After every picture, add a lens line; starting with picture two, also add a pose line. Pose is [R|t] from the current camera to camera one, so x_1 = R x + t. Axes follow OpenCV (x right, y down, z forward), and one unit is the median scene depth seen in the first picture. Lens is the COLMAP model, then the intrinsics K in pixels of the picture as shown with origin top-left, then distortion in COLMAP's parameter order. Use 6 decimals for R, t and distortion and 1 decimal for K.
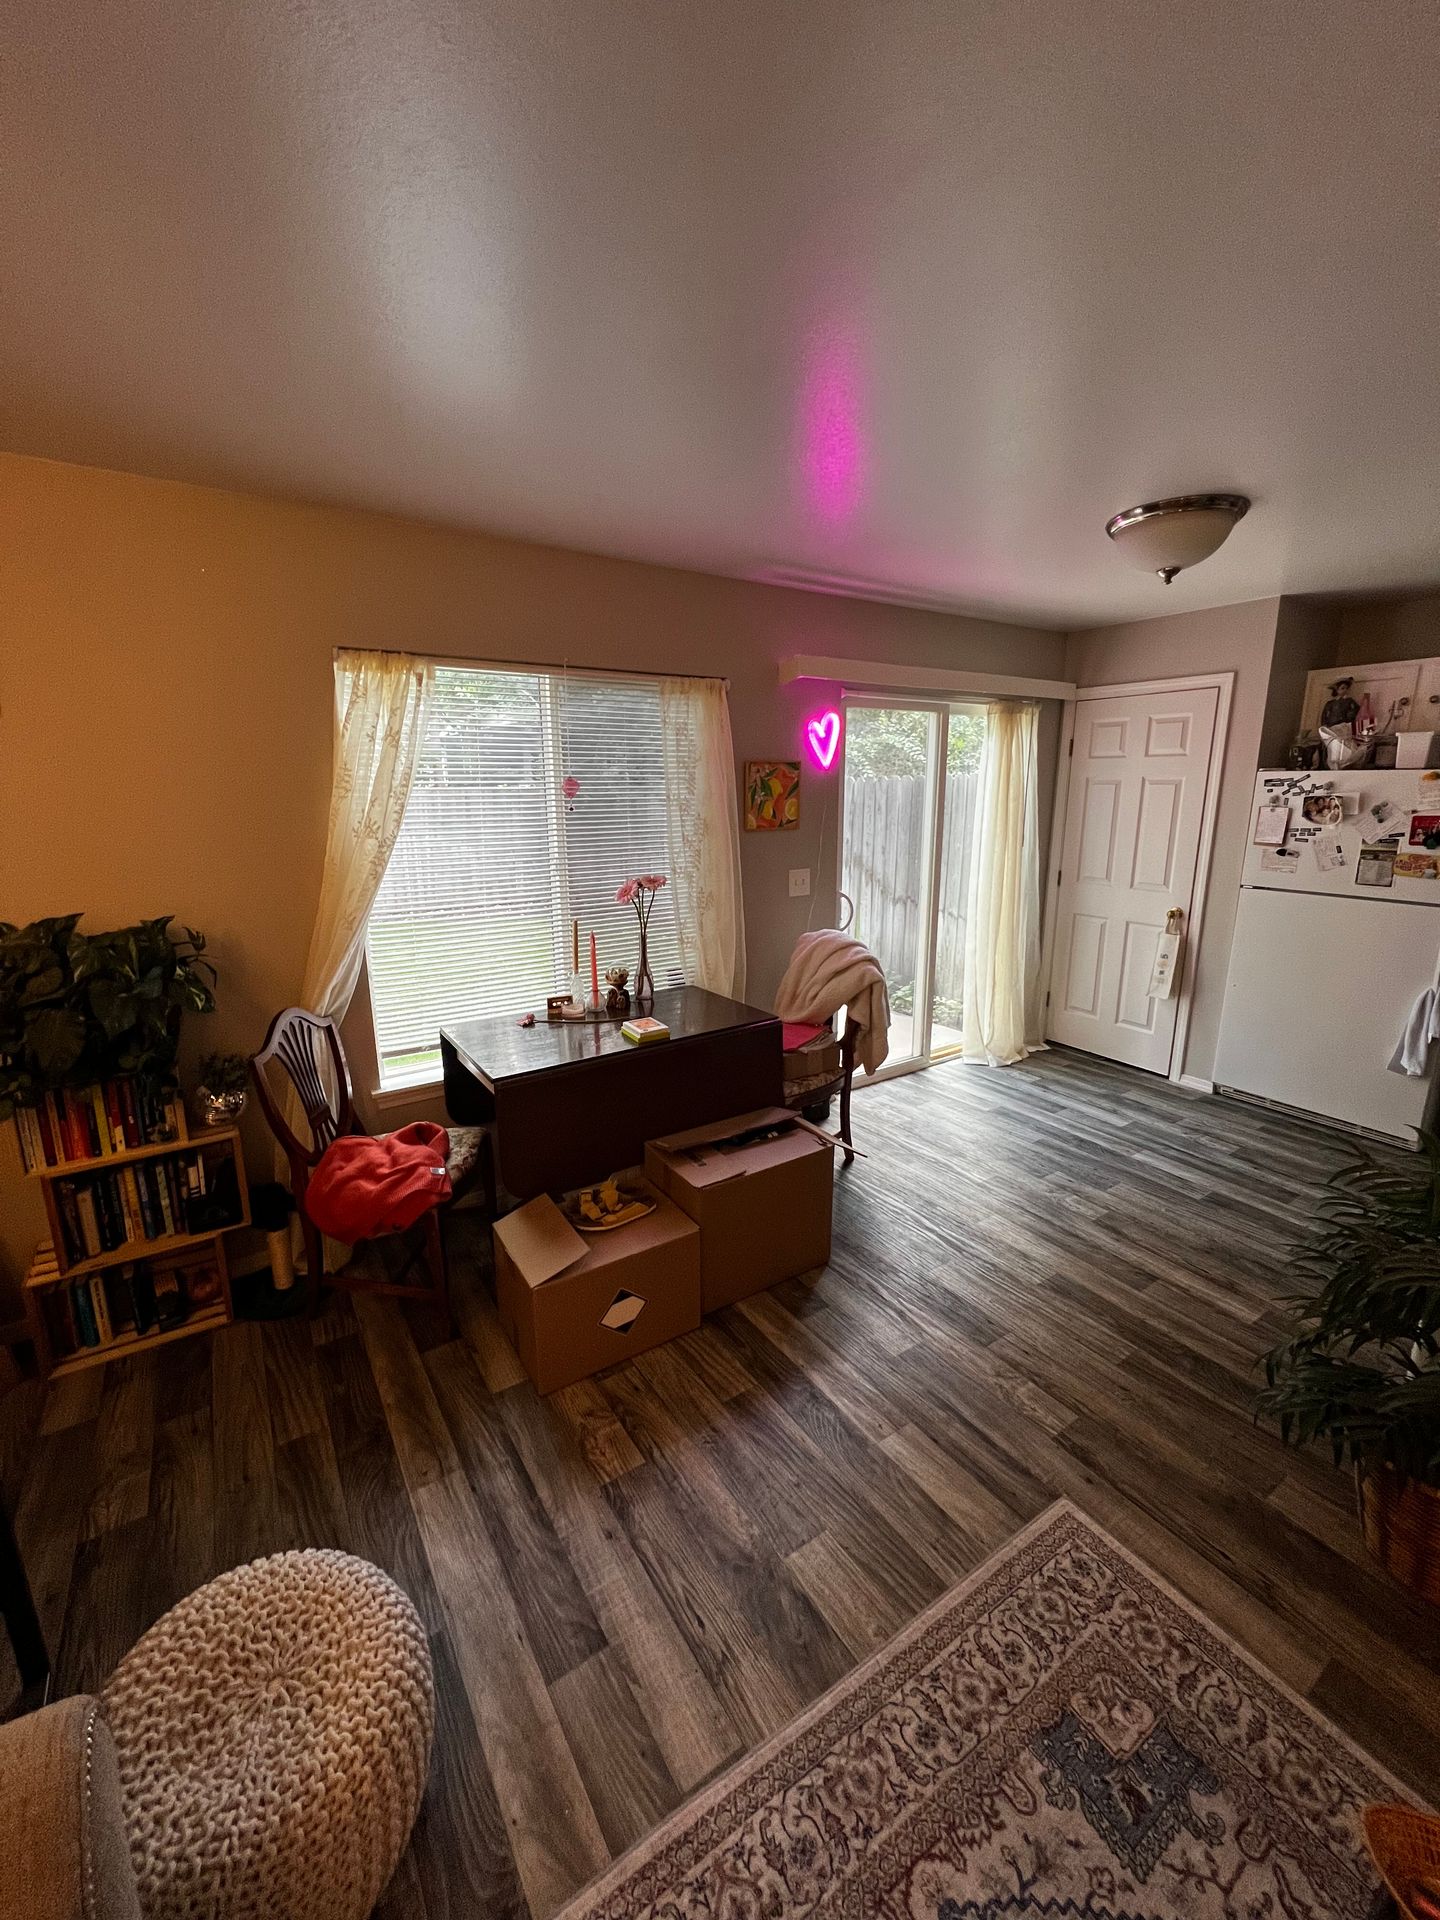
lens RADIAL K [[766.7, 0, 723.0], [0, 766.7, 950.4], [0, 0, 1]] dist [0.001097, 0.000613]
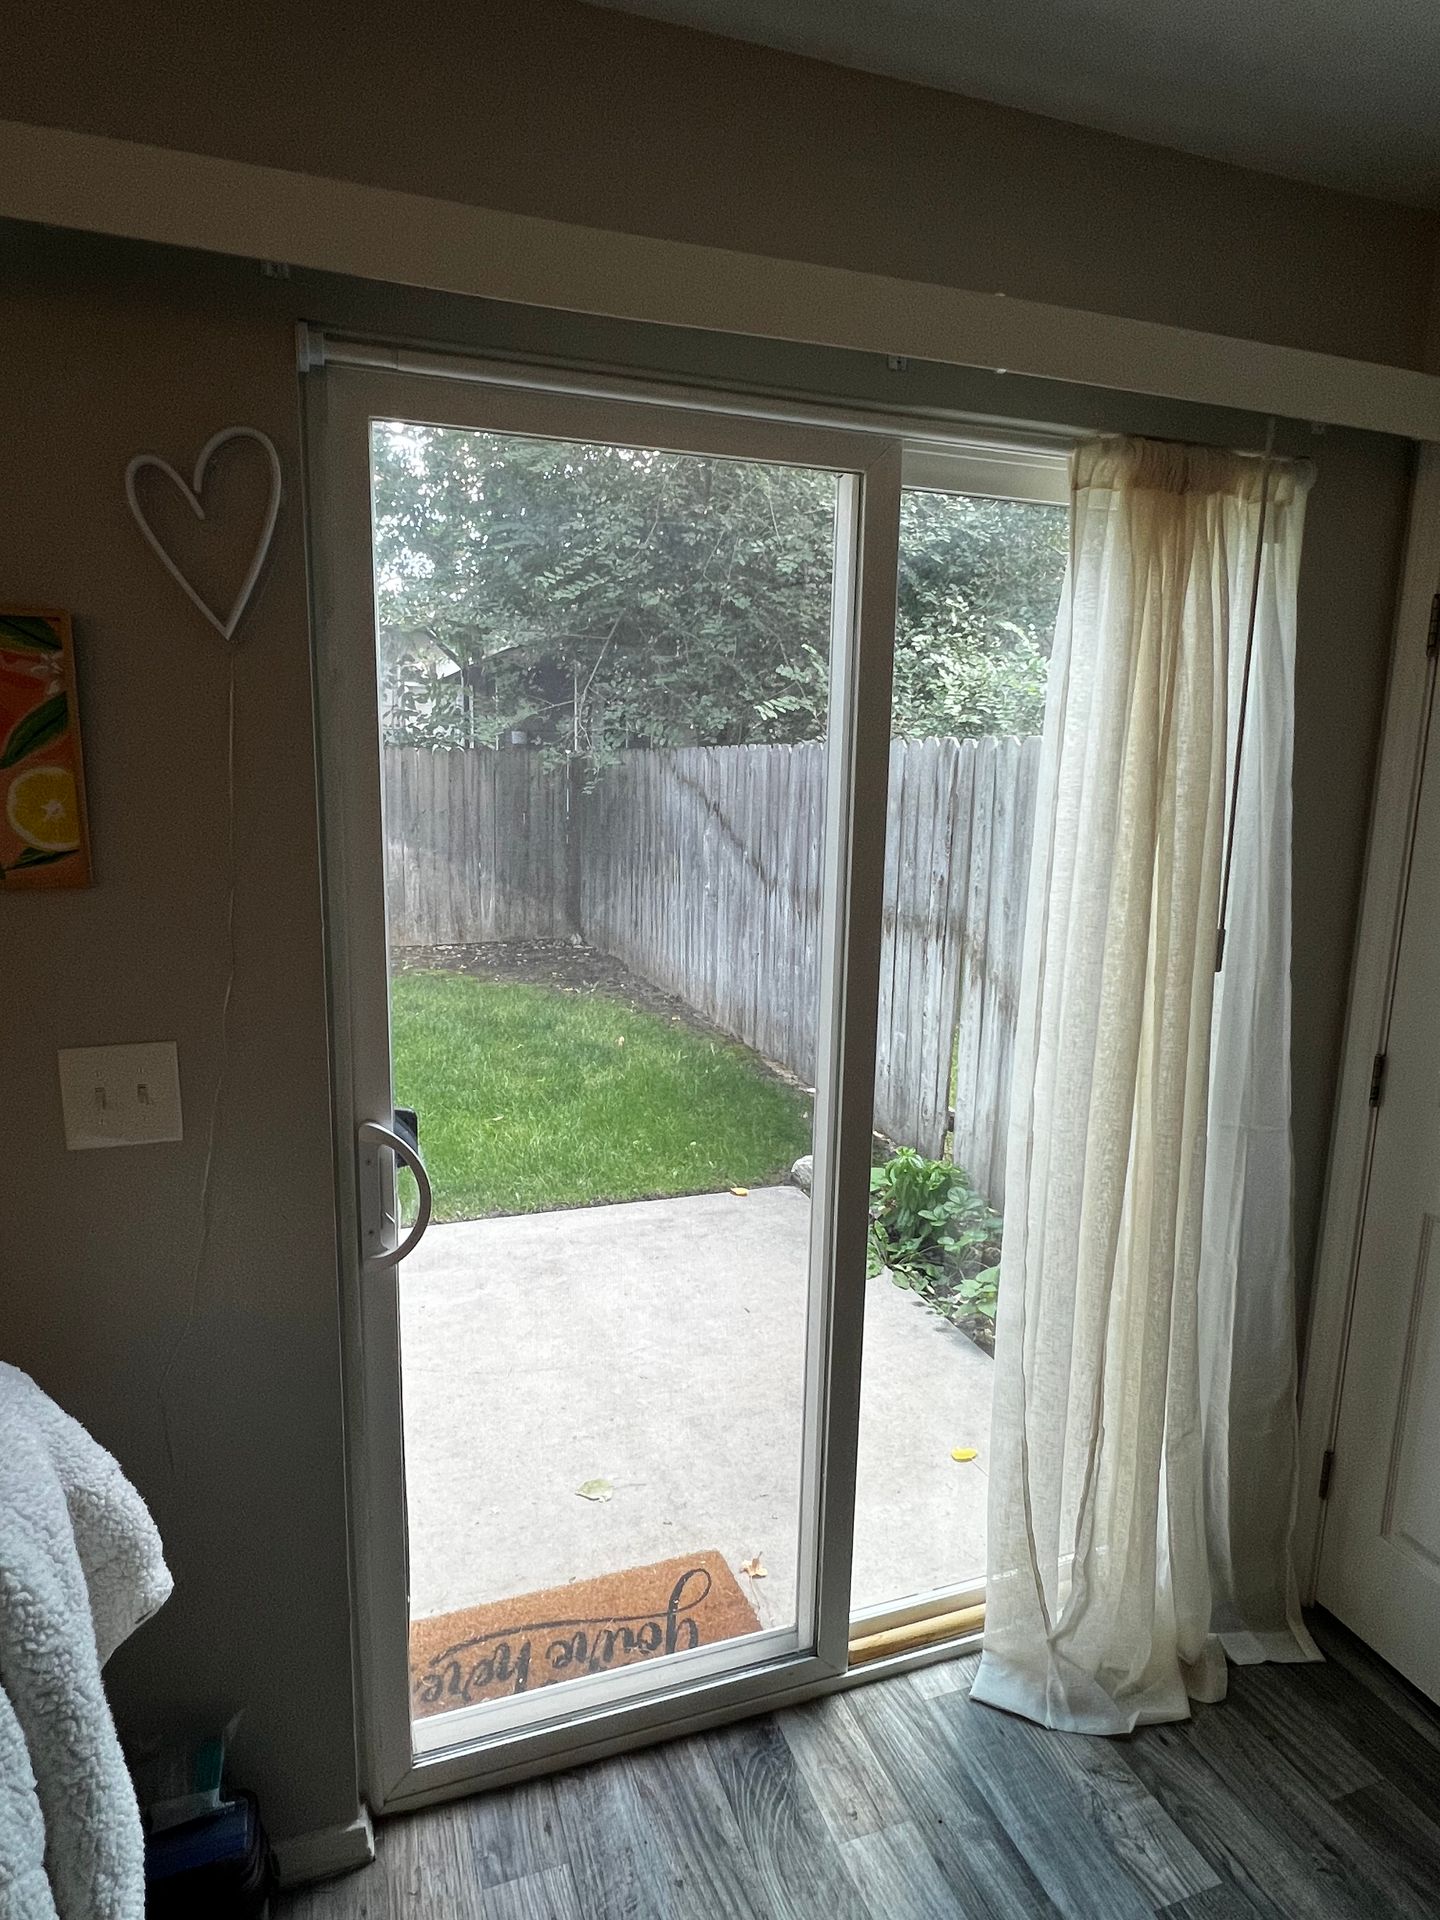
lens RADIAL K [[1117.5, 0, 710.0], [0, 1117.5, 954.8], [0, 0, 1]] dist [0.002973, 0.002392]
pose [[0.971446, 0.068999, -0.227006, 0.295421], [-0.078178, 0.996436, -0.031686, -0.111695], [0.224010, 0.048528, 0.973378, 0.548353]]
